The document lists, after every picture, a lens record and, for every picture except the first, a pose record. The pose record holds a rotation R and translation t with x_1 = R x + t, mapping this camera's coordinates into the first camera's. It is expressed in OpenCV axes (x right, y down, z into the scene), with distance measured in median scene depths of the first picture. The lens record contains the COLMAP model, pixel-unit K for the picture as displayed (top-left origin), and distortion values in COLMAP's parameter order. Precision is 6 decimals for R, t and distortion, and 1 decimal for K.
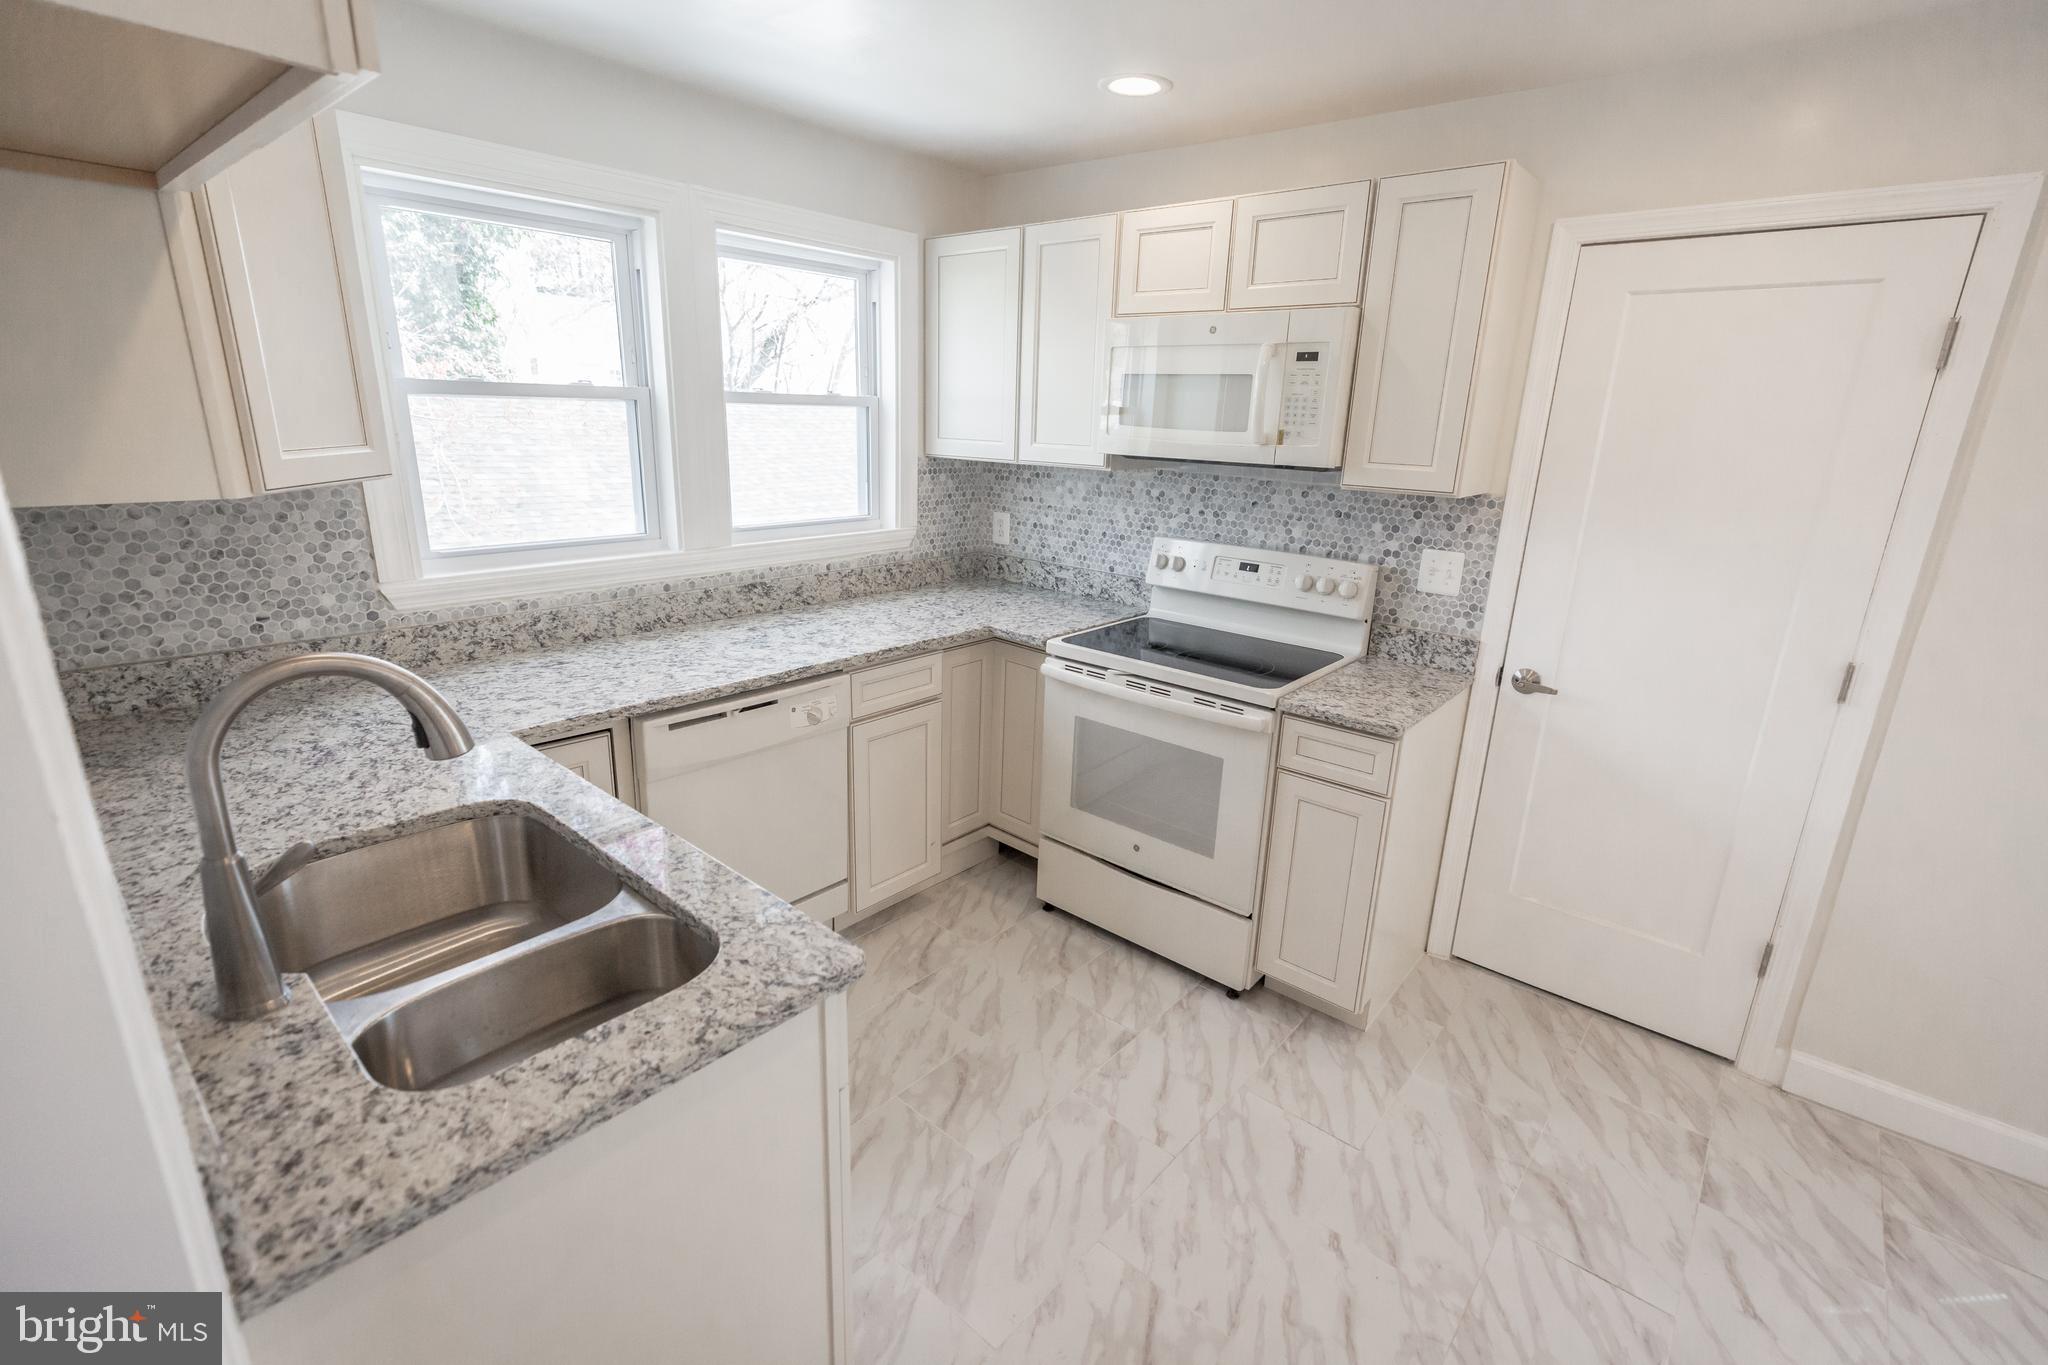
lens RADIAL K [[903.6, 0, 1024.0], [0, 903.6, 682.5], [0, 0, 1]] dist [0.001811, 0.000013]
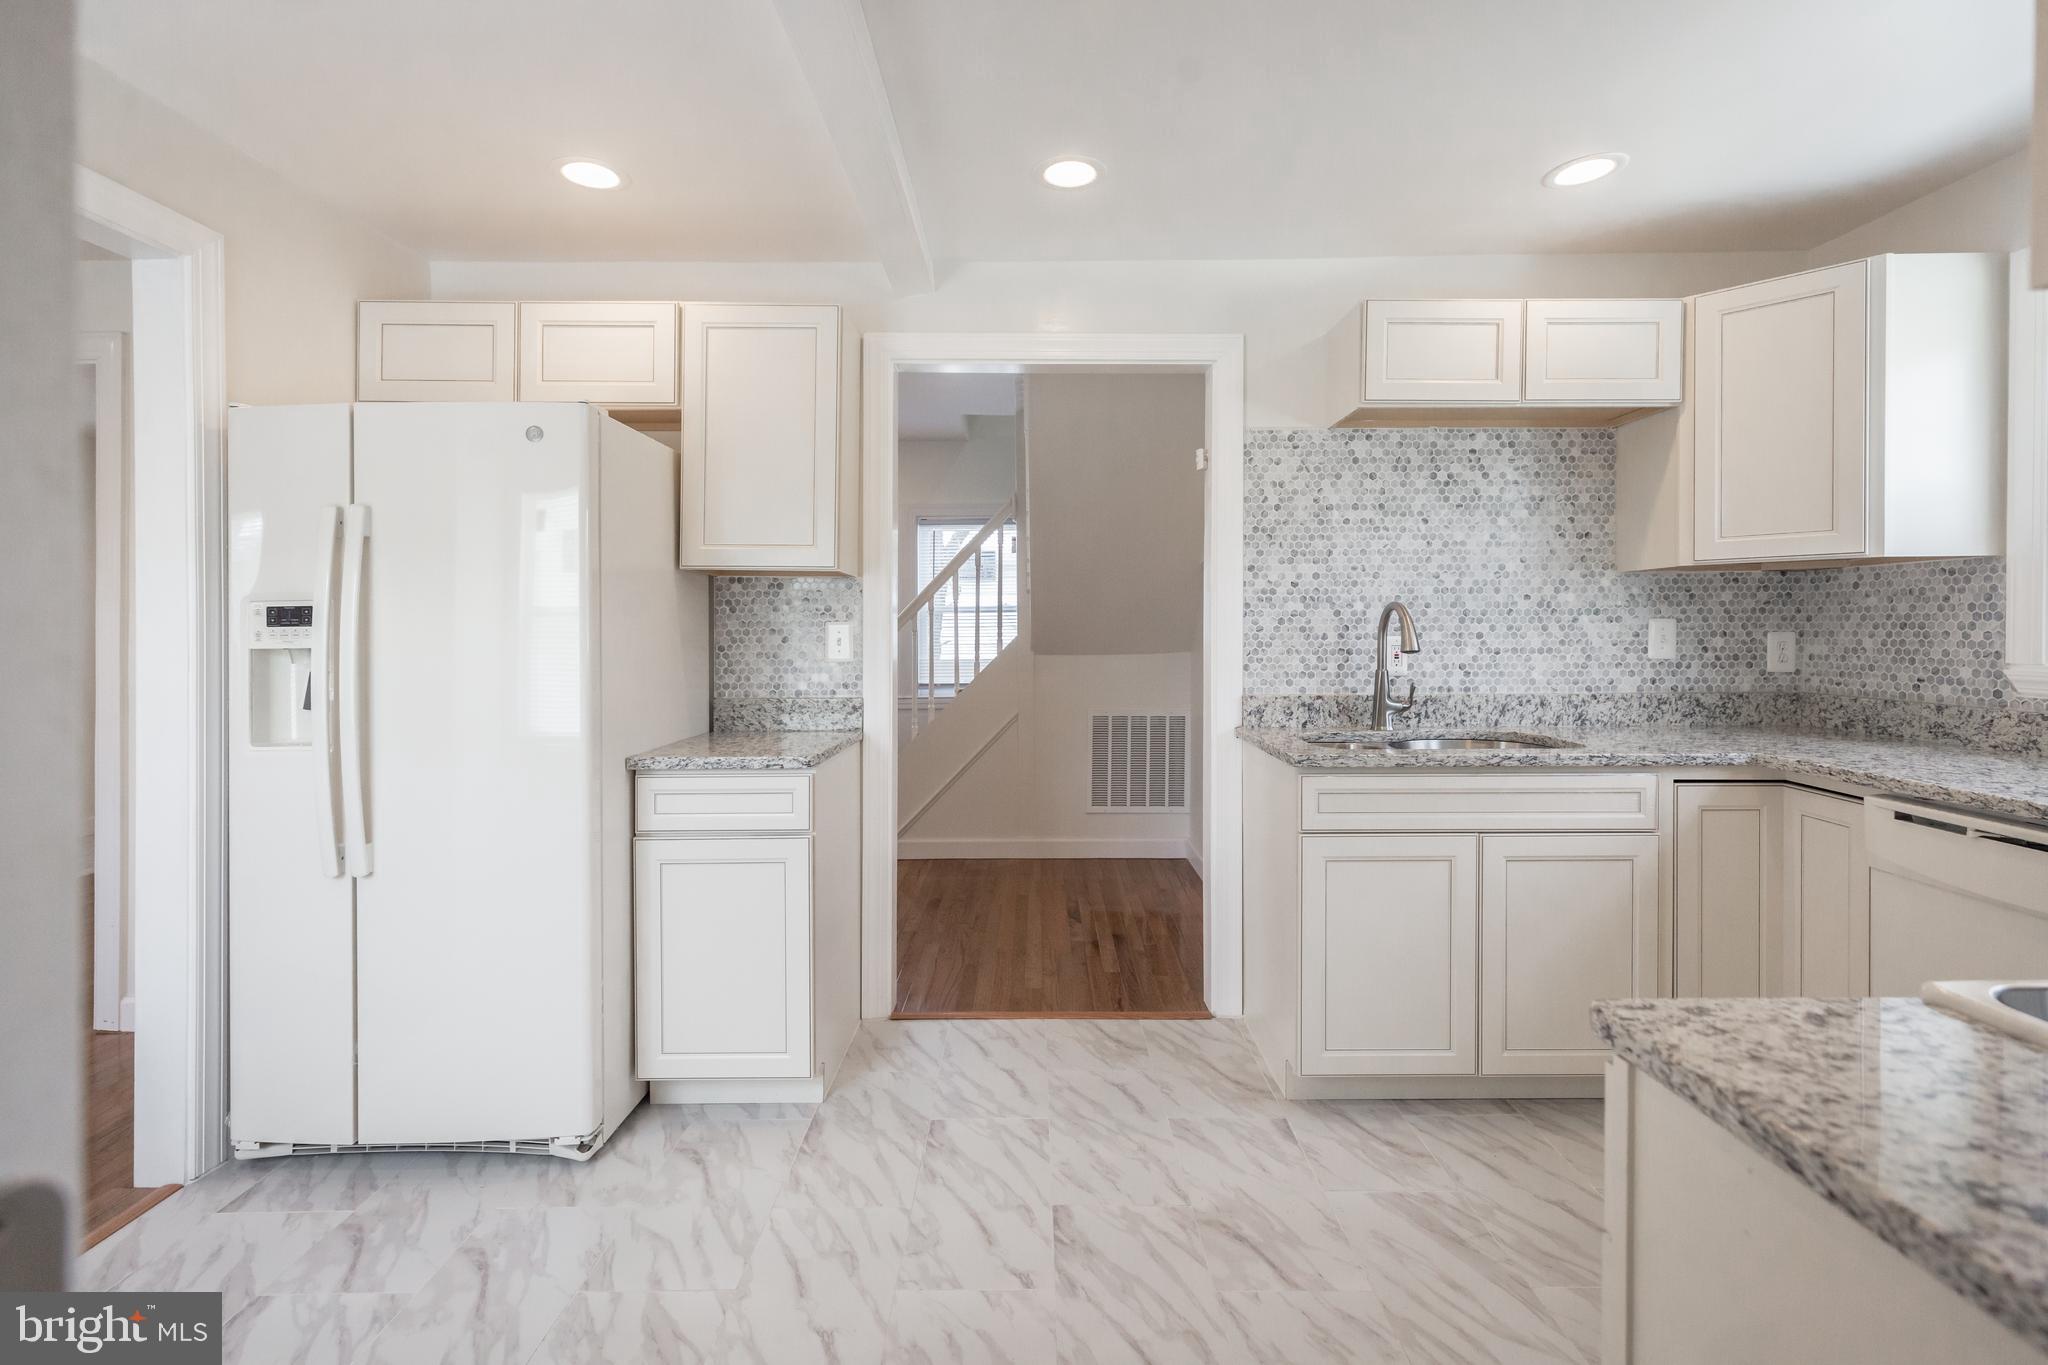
lens RADIAL K [[932.6, 0, 1004.6], [0, 932.6, 627.6], [0, 0, 1]] dist [0.001729, 0.000440]
pose [[-0.767452, -0.030927, -0.640360, 0.721171], [-0.208844, 0.956413, 0.204103, -0.108347], [0.606137, 0.290375, -0.740460, 0.916279]]
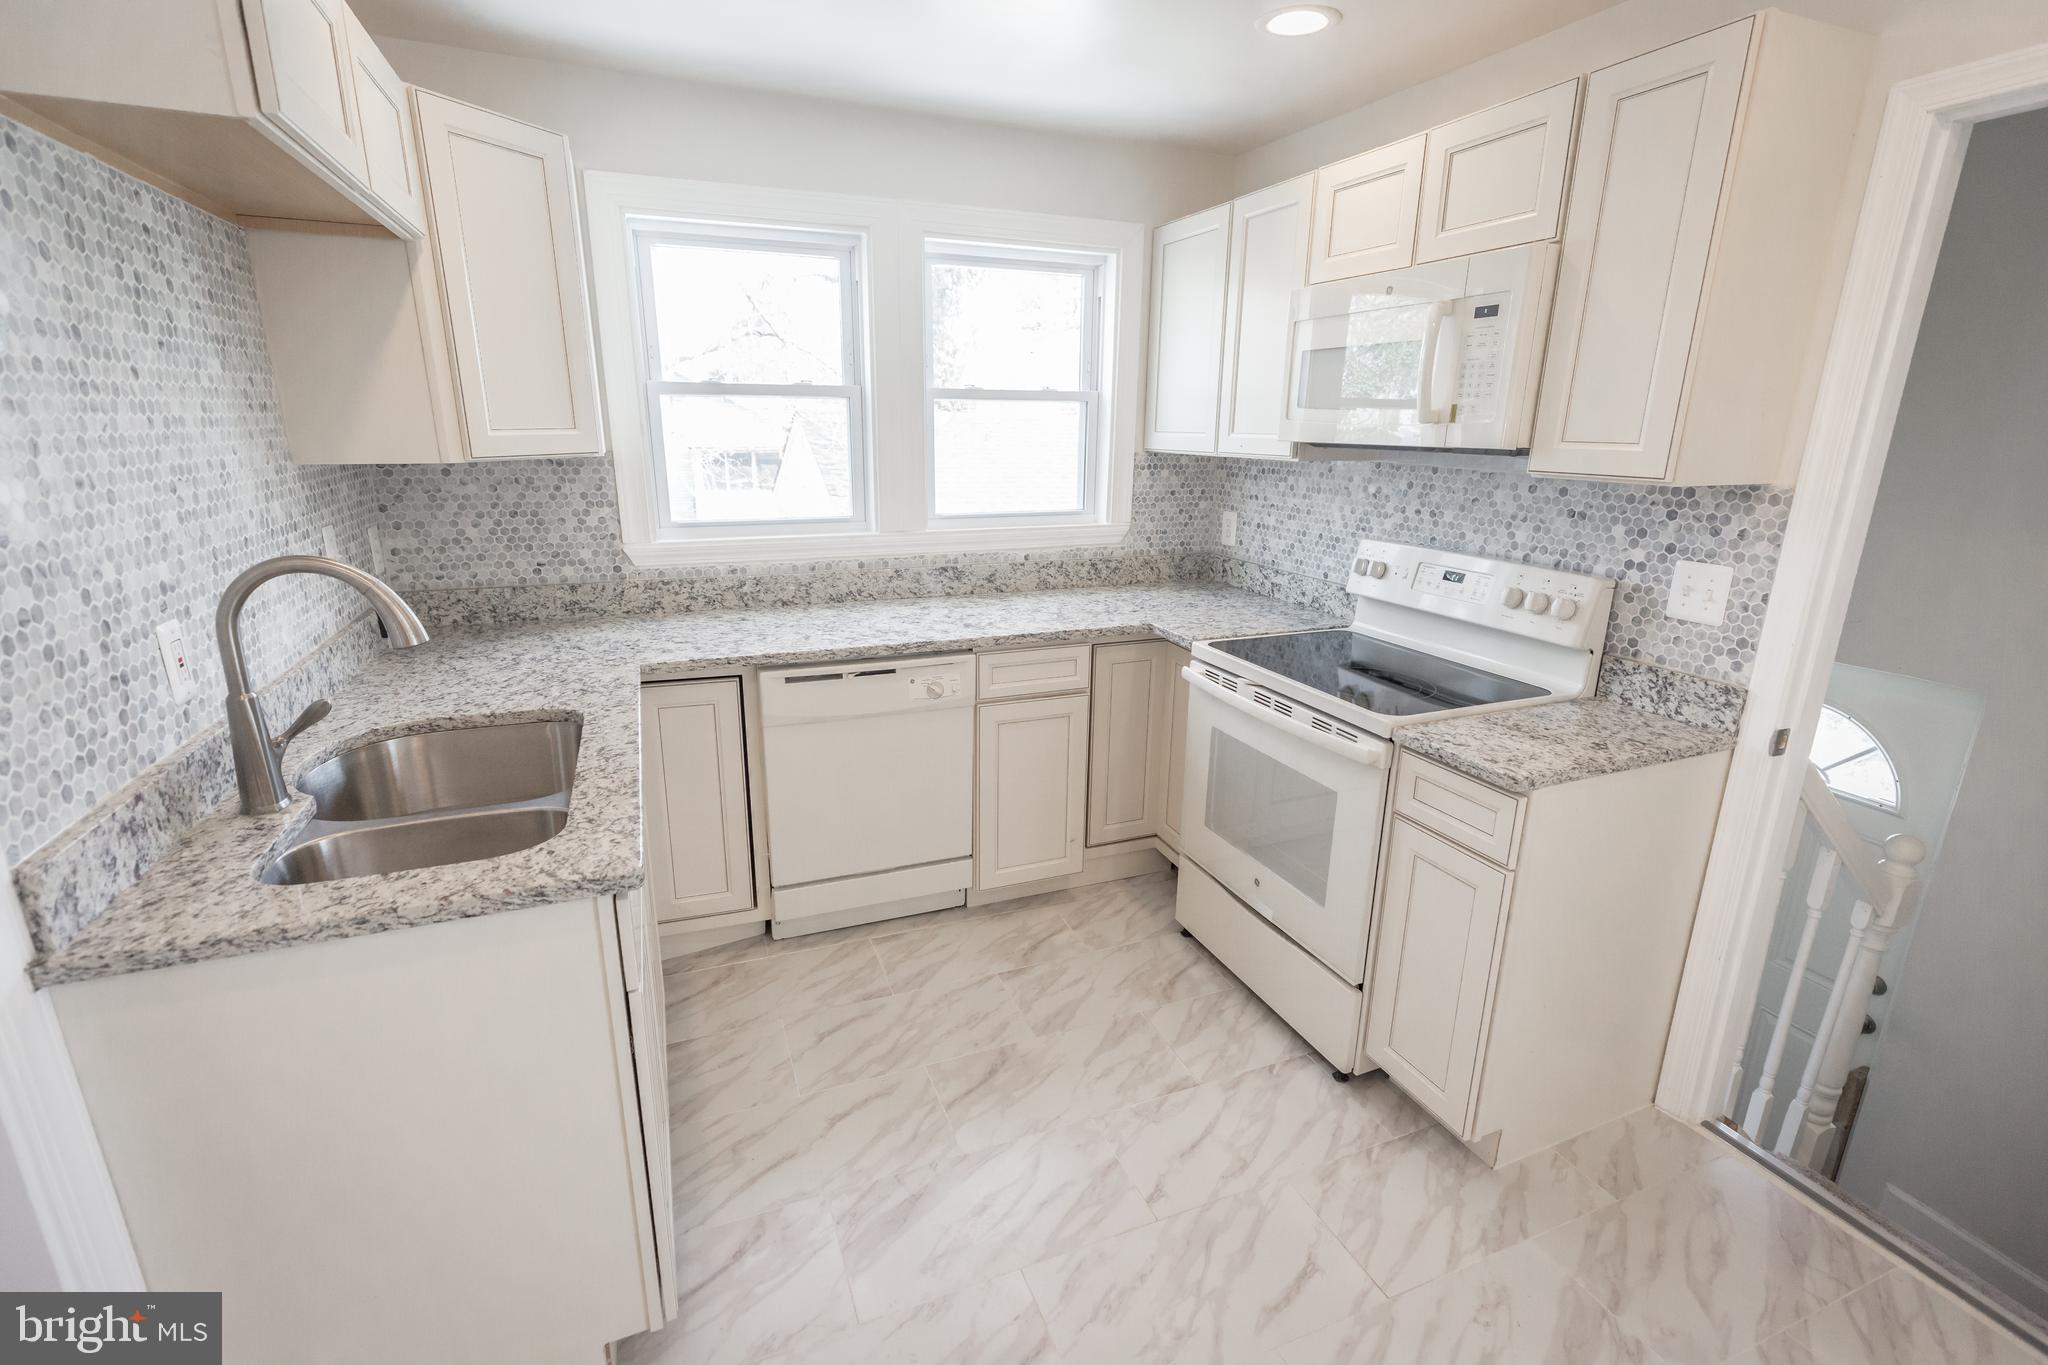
lens RADIAL K [[905.8, 0, 1031.1], [0, 905.8, 682.2], [0, 0, 1]] dist [0.002914, 0.000100]
pose [[0.892960, 0.104673, -0.437797, 0.312195], [-0.114108, 0.993457, 0.004784, 0.009764], [0.435433, 0.045684, 0.899061, 0.100960]]
